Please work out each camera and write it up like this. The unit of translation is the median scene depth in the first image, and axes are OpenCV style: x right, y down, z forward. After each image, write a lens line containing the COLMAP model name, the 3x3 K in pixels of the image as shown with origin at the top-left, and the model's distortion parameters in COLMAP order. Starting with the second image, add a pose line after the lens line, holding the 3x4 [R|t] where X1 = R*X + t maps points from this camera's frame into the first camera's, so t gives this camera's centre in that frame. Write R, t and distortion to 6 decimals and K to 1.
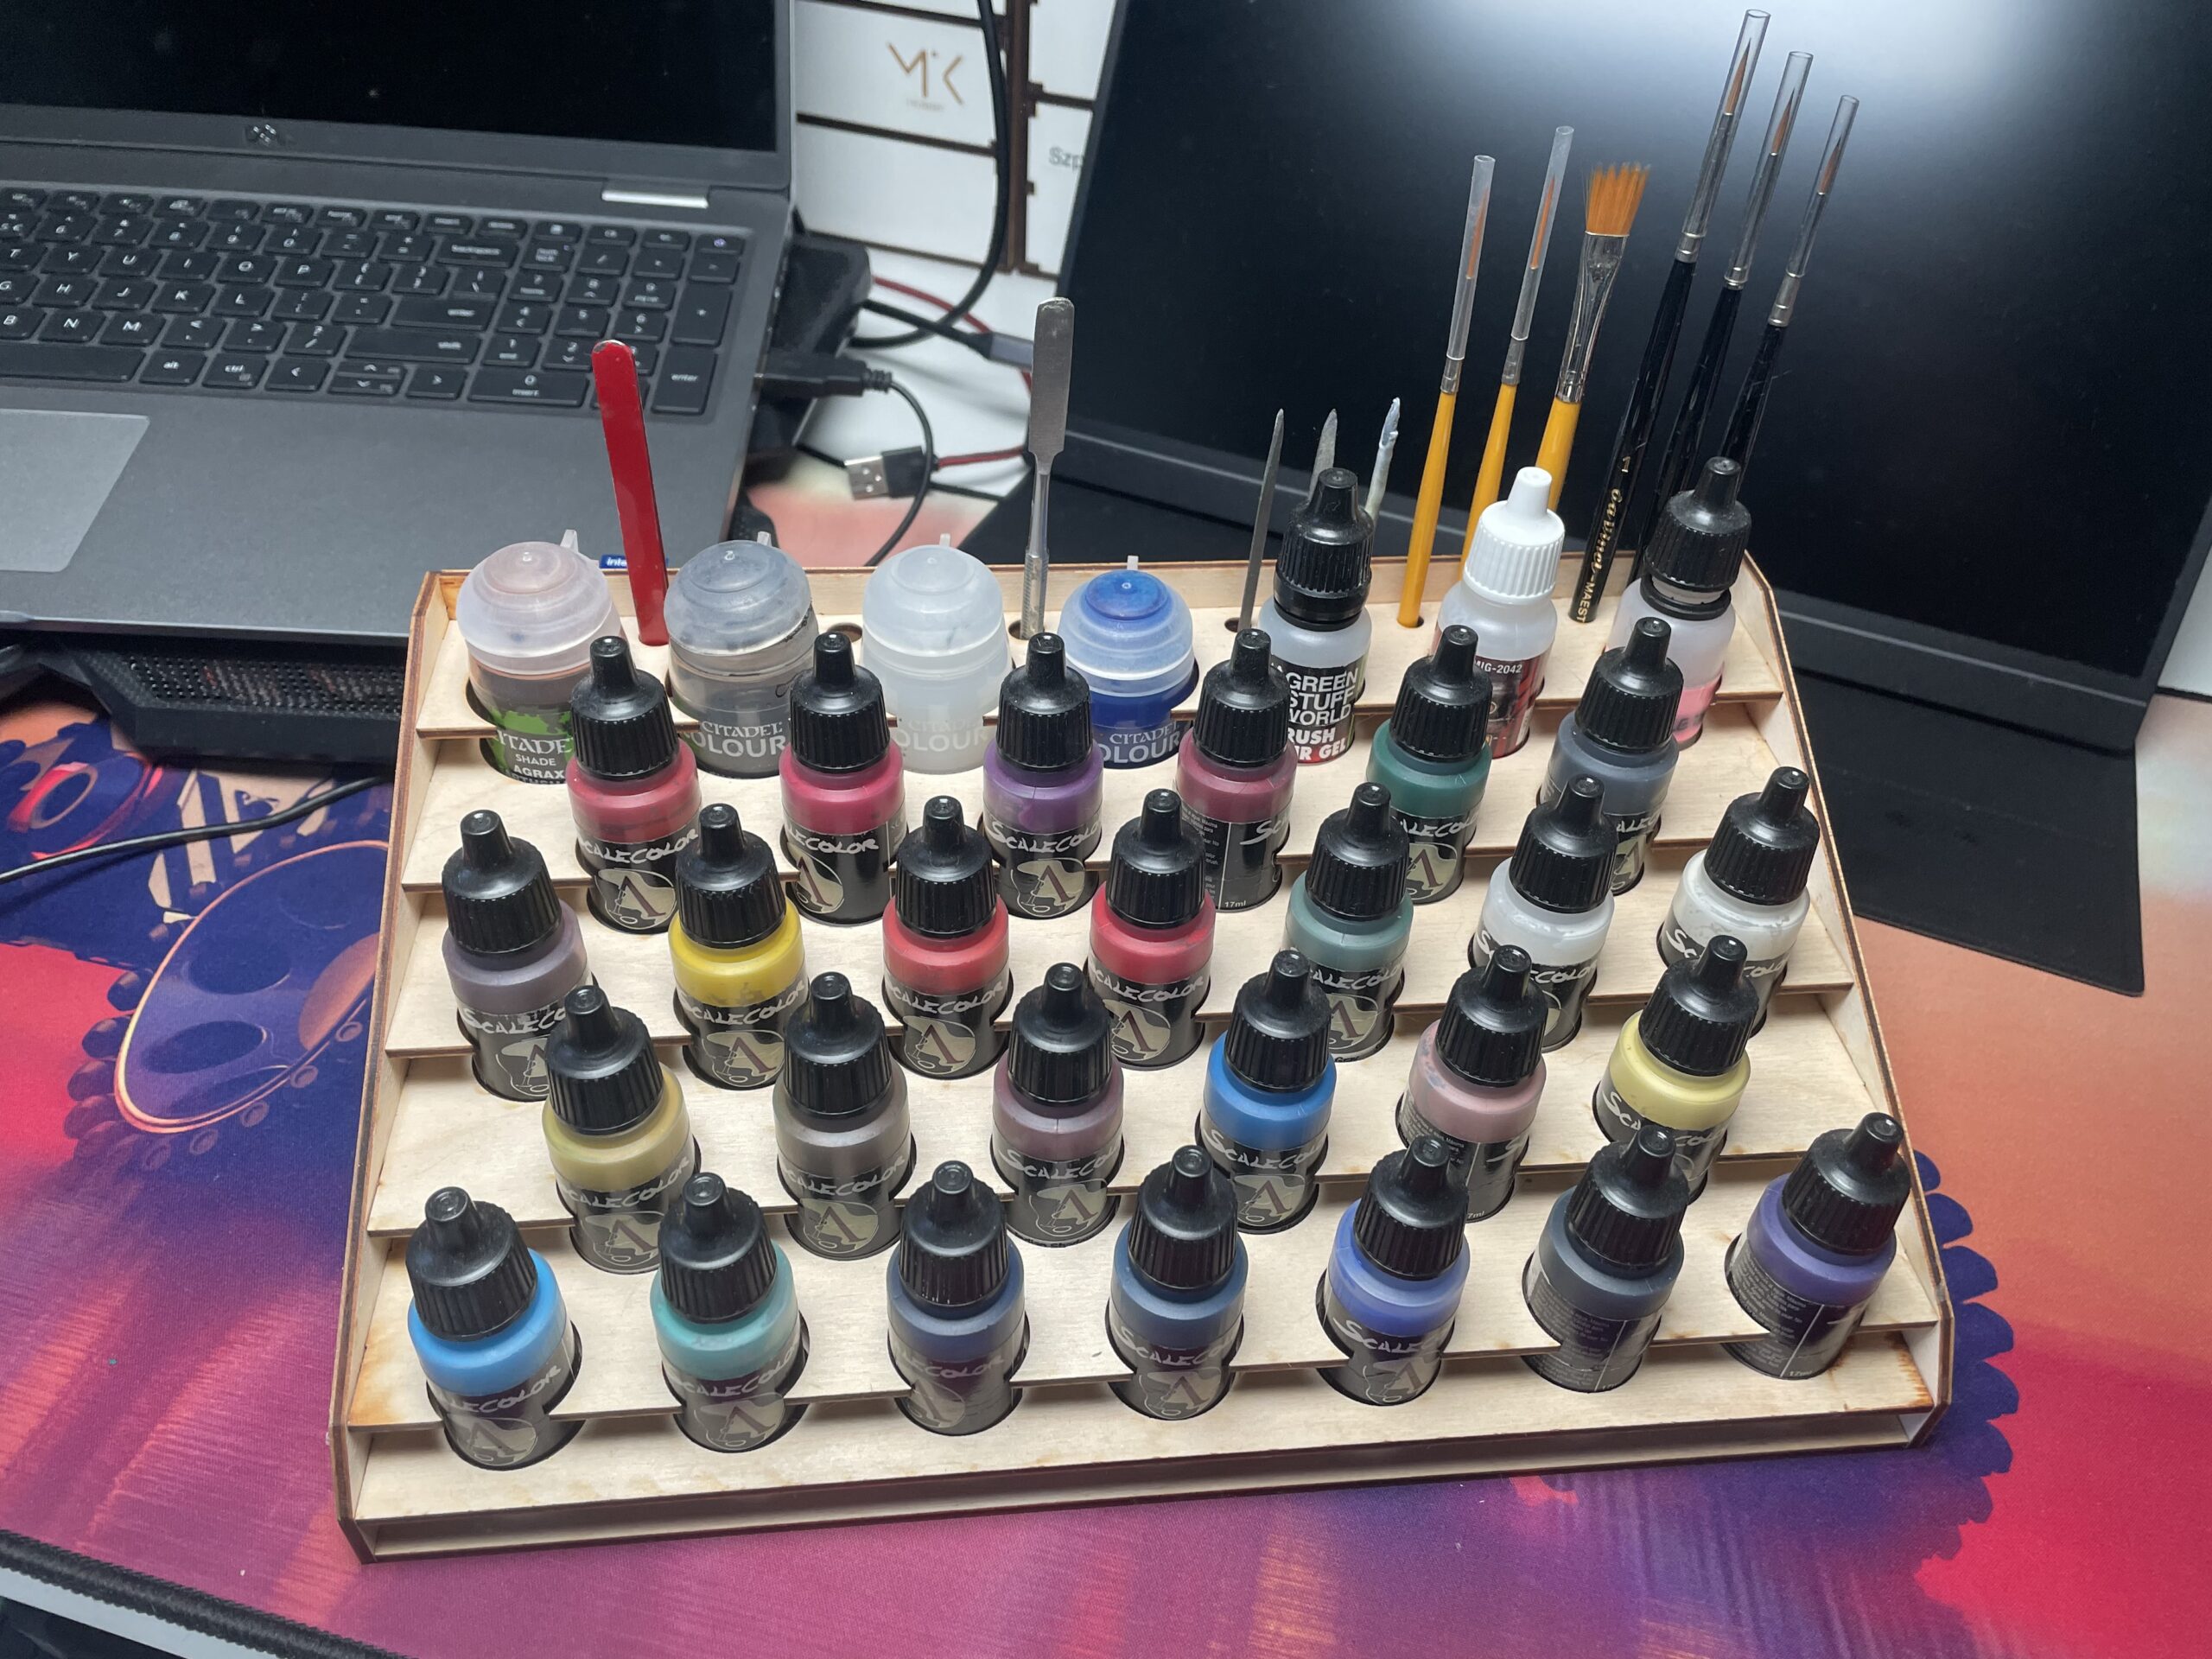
lens RADIAL K [[1696.5, 0, 1096.3], [0, 1696.5, 806.9], [0, 0, 1]] dist [0.047319, -0.104991]
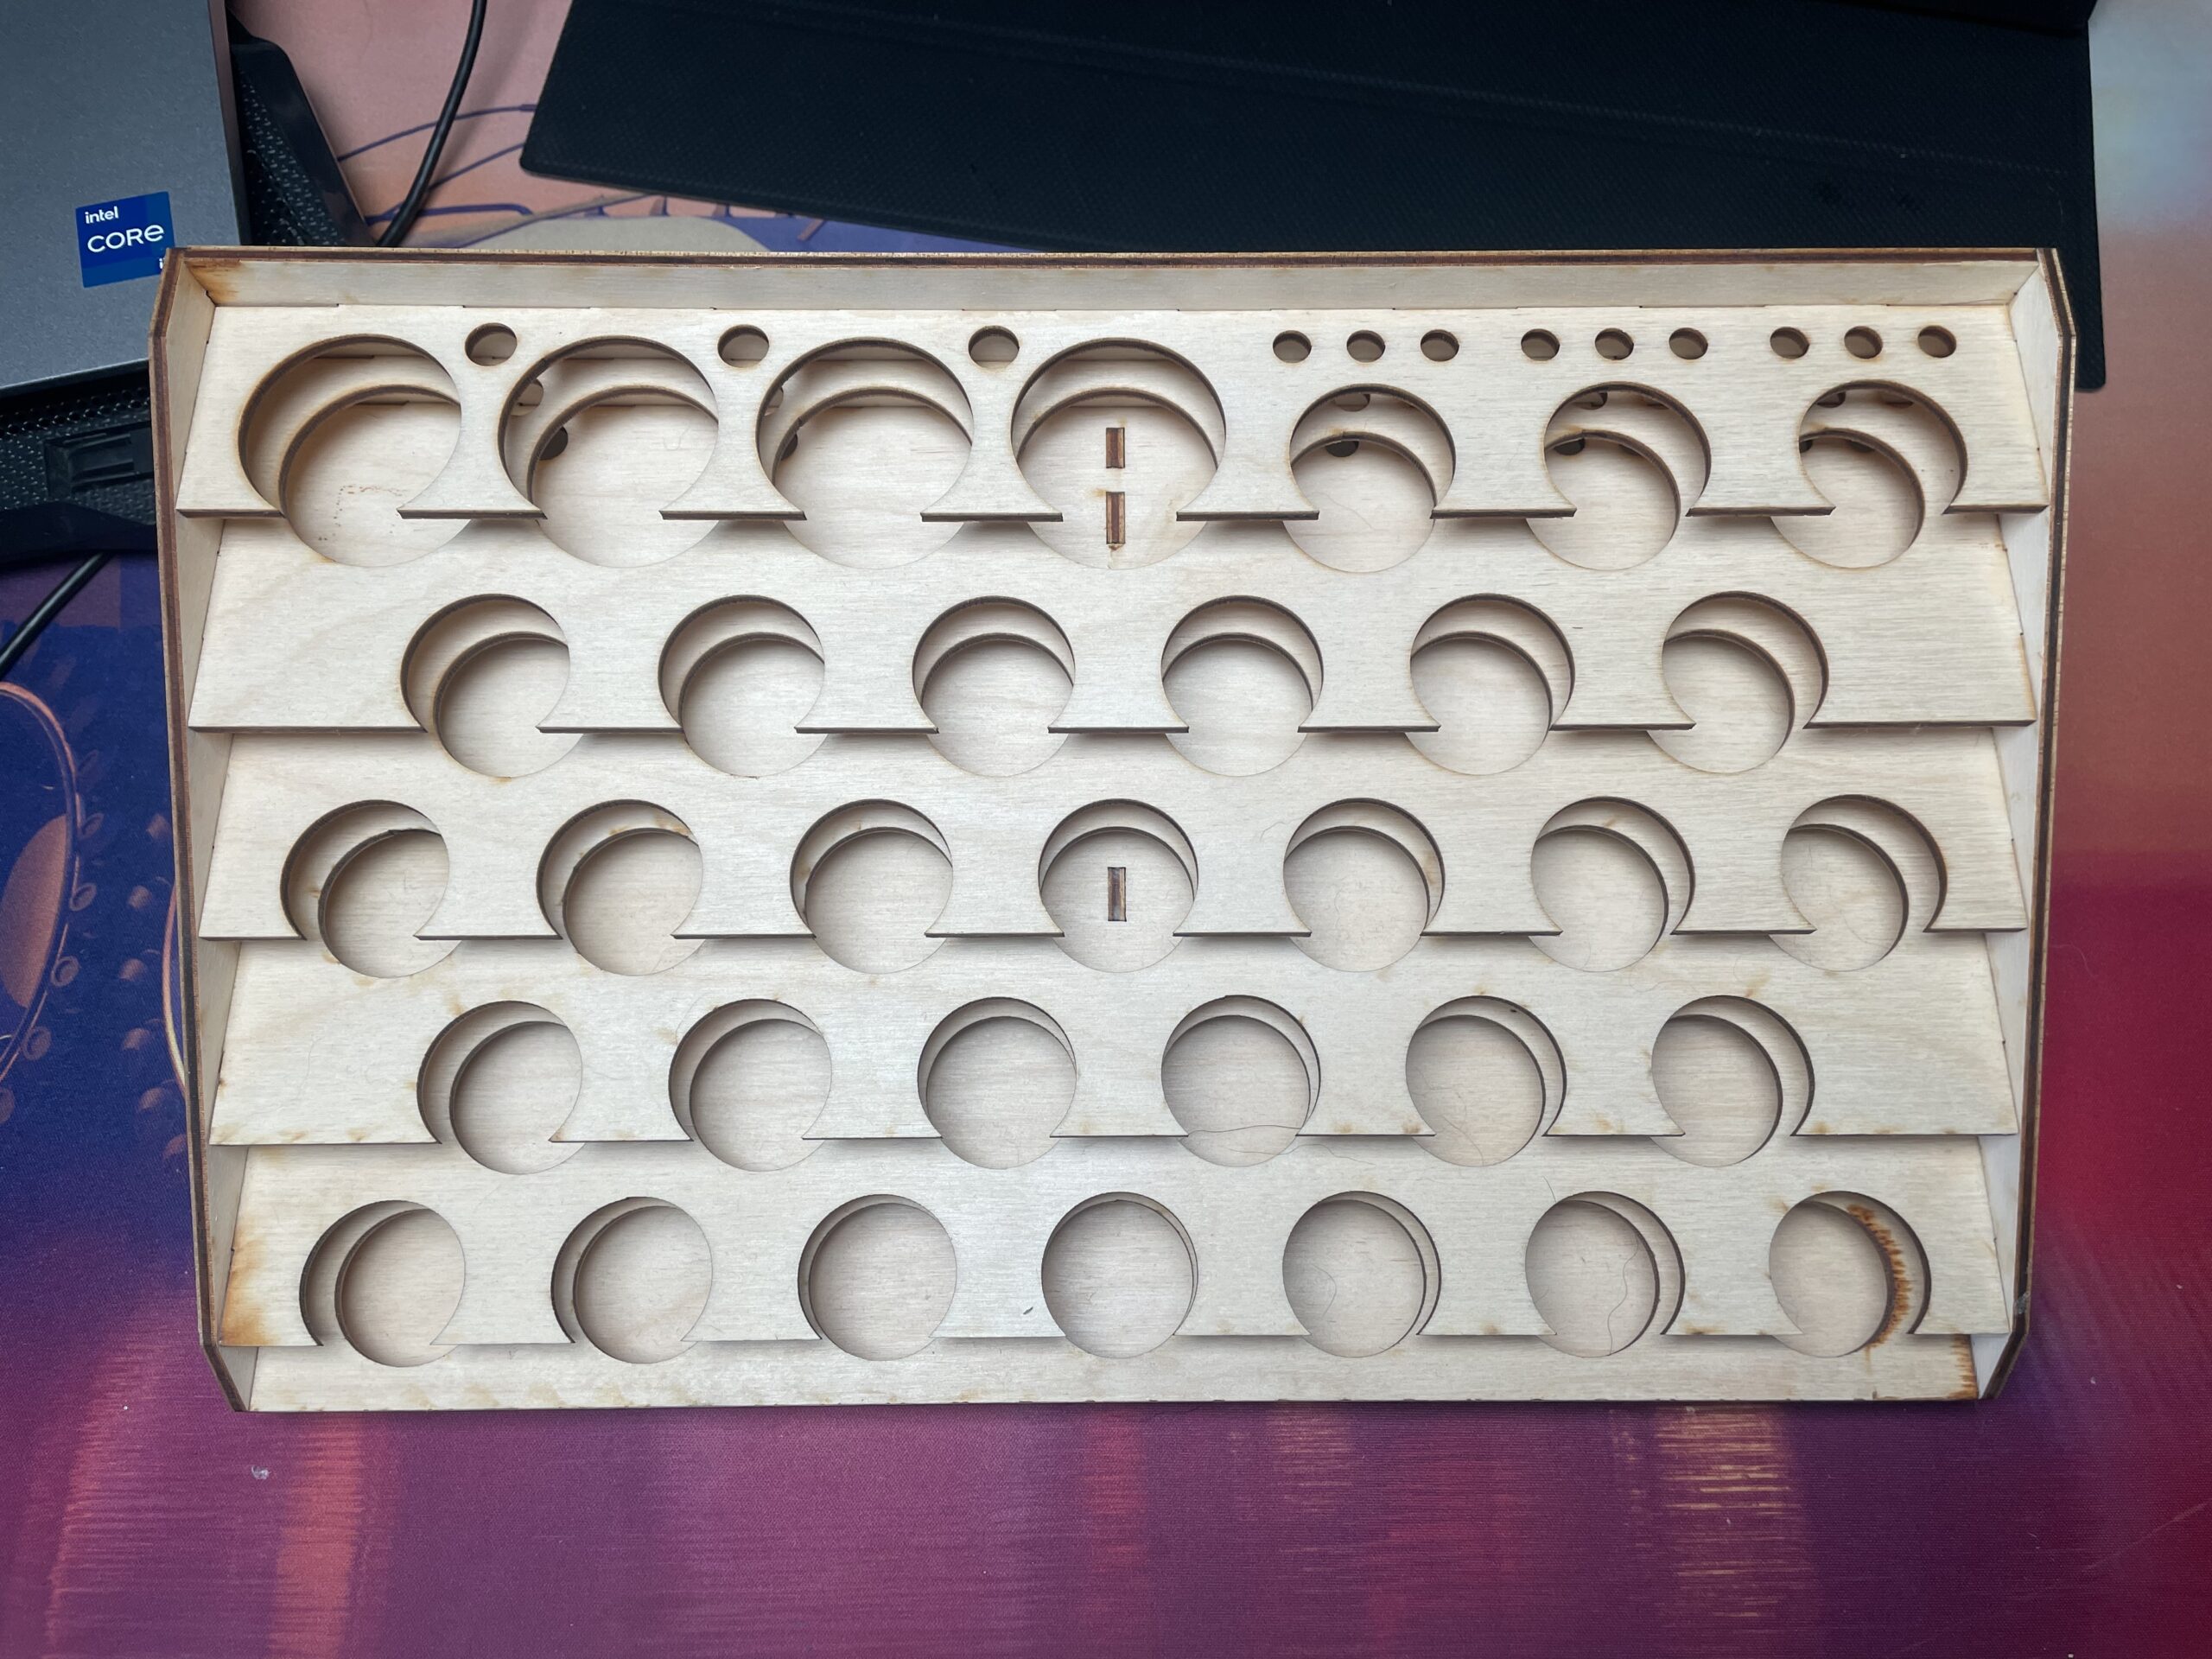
lens RADIAL K [[1696.5, 0, 1096.3], [0, 1696.5, 806.9], [0, 0, 1]] dist [0.047319, -0.104991]
pose [[0.995736, 0.067588, -0.062786, 0.073923], [-0.030059, 0.881168, 0.471846, -0.332888], [0.087216, -0.467947, 0.879443, 0.338412]]
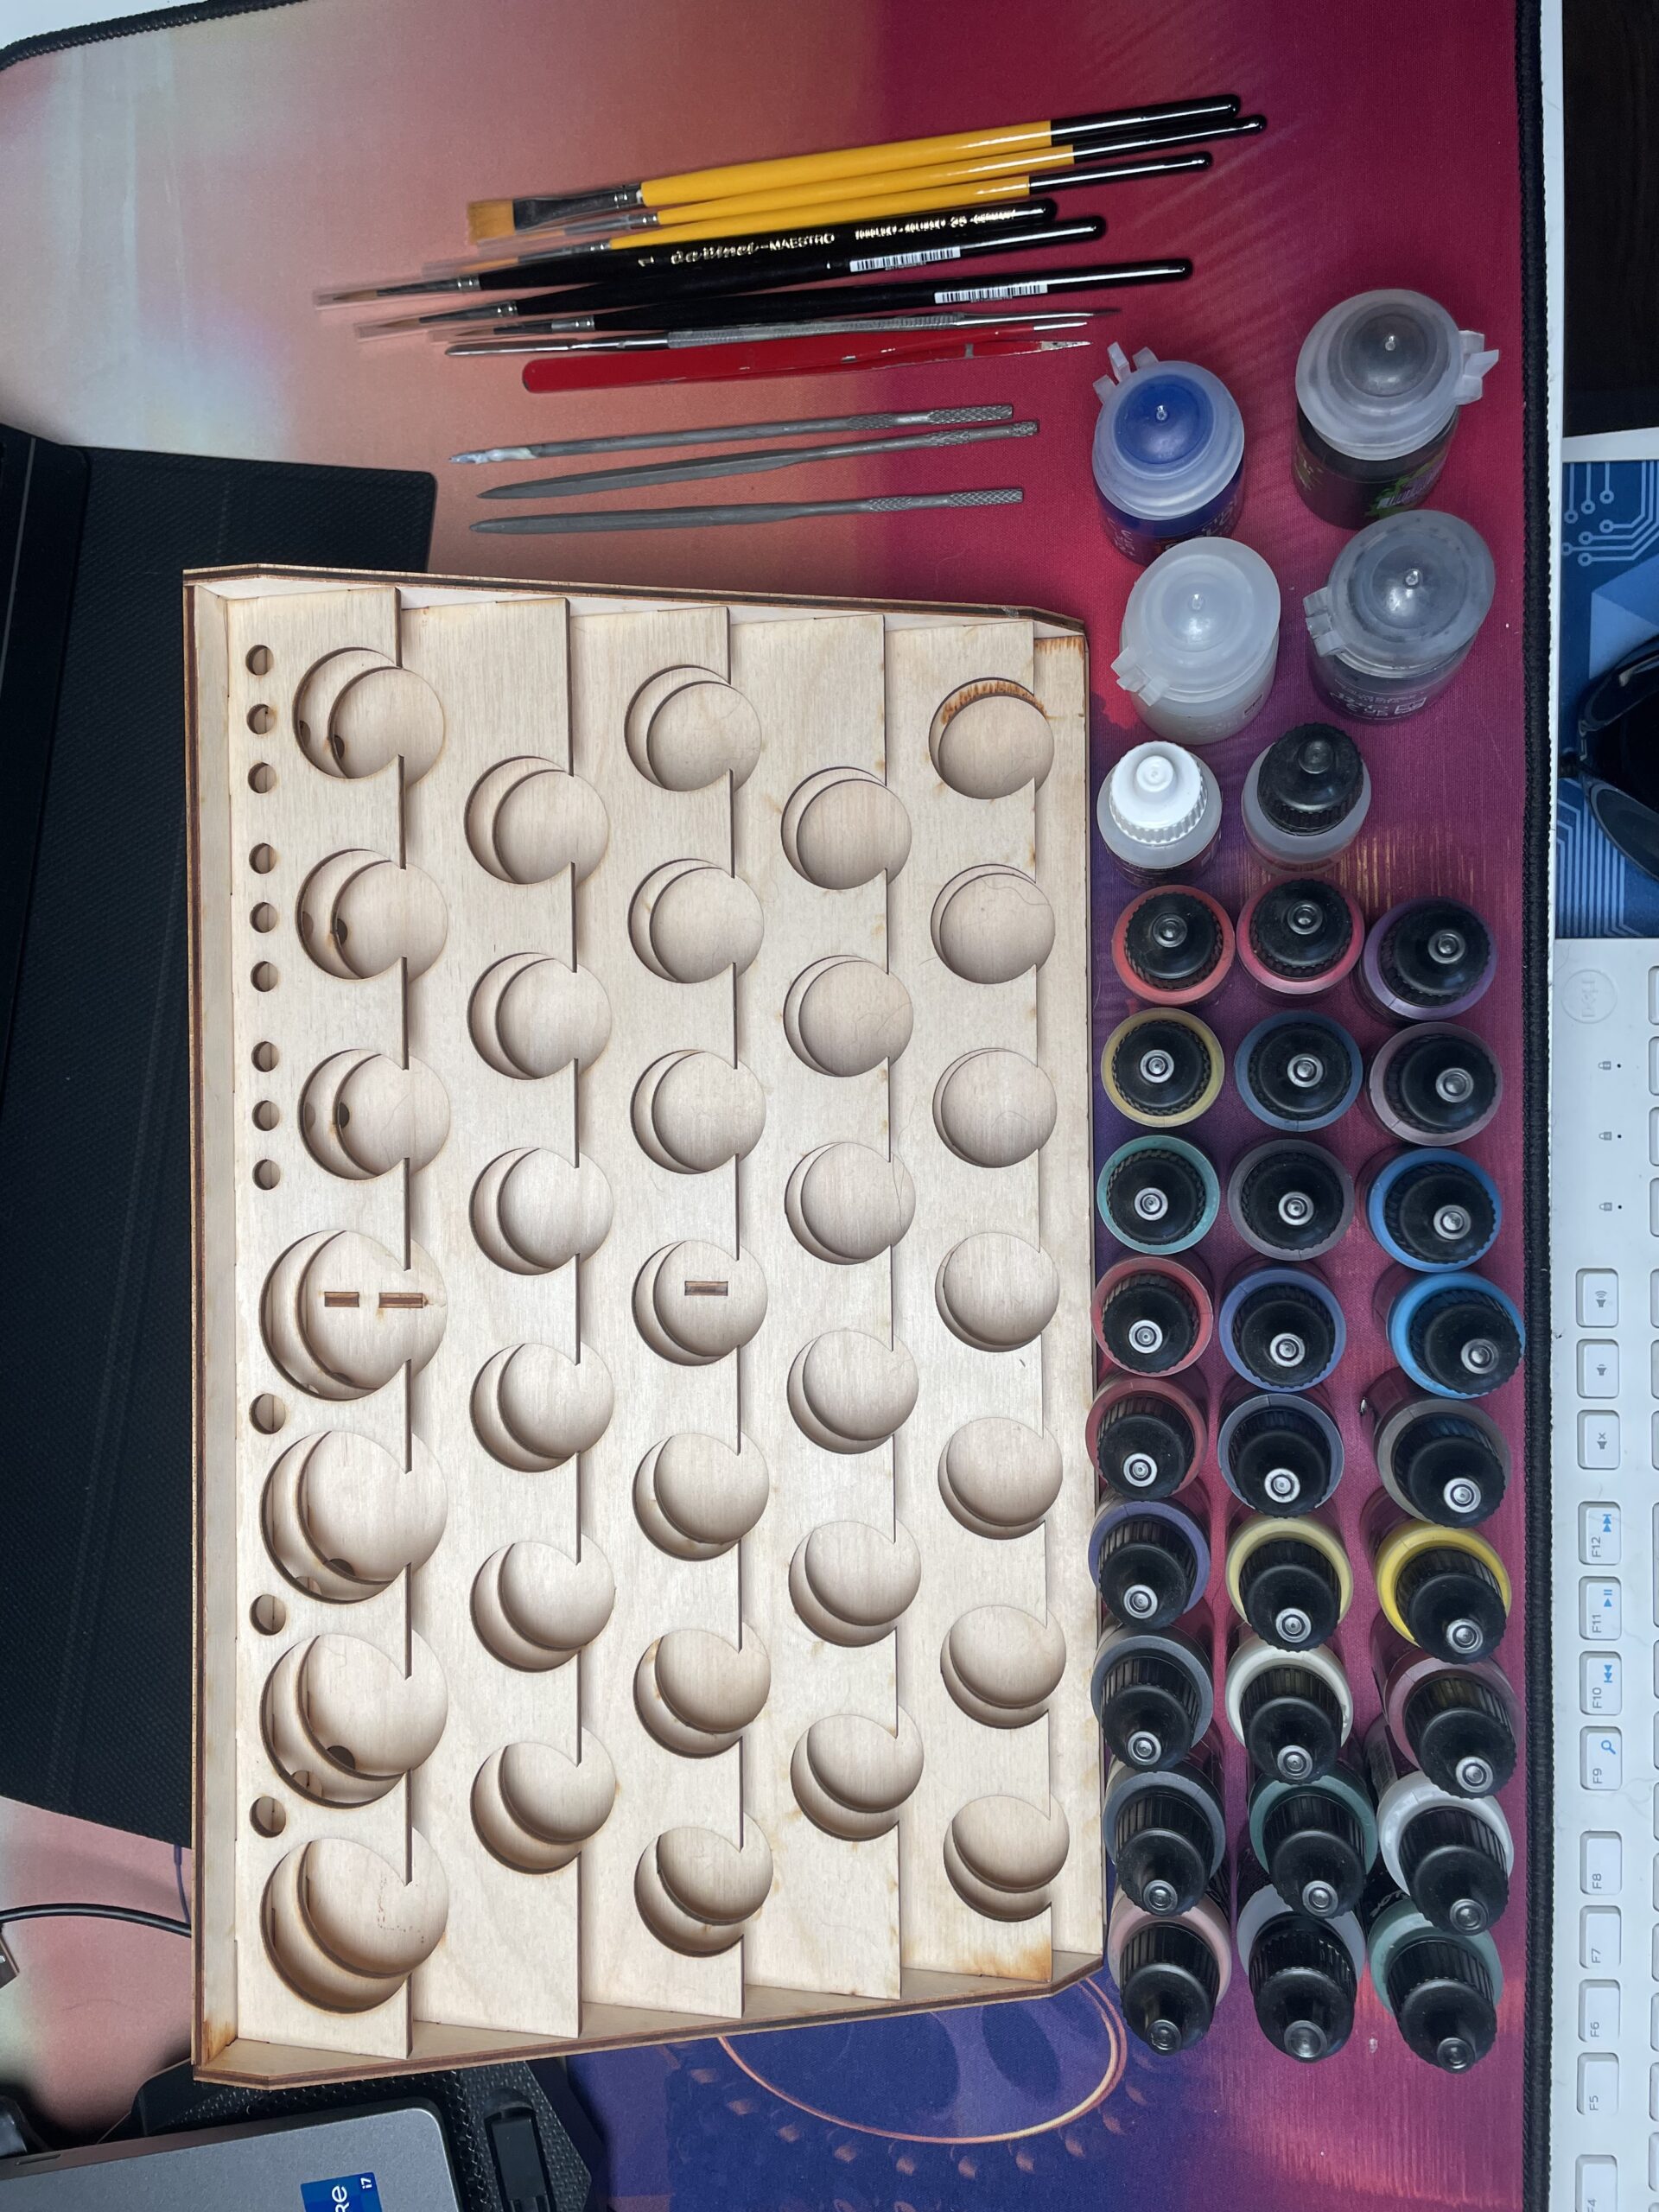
lens RADIAL K [[1696.5, 0, 829.5], [0, 1696.5, 1106.0], [0, 0, 1]] dist [0.047319, -0.104991]
pose [[0.068125, -0.996618, -0.045956, 0.221479], [0.816726, 0.029255, 0.576283, -0.467299], [-0.572990, -0.076793, 0.815957, 0.130221]]
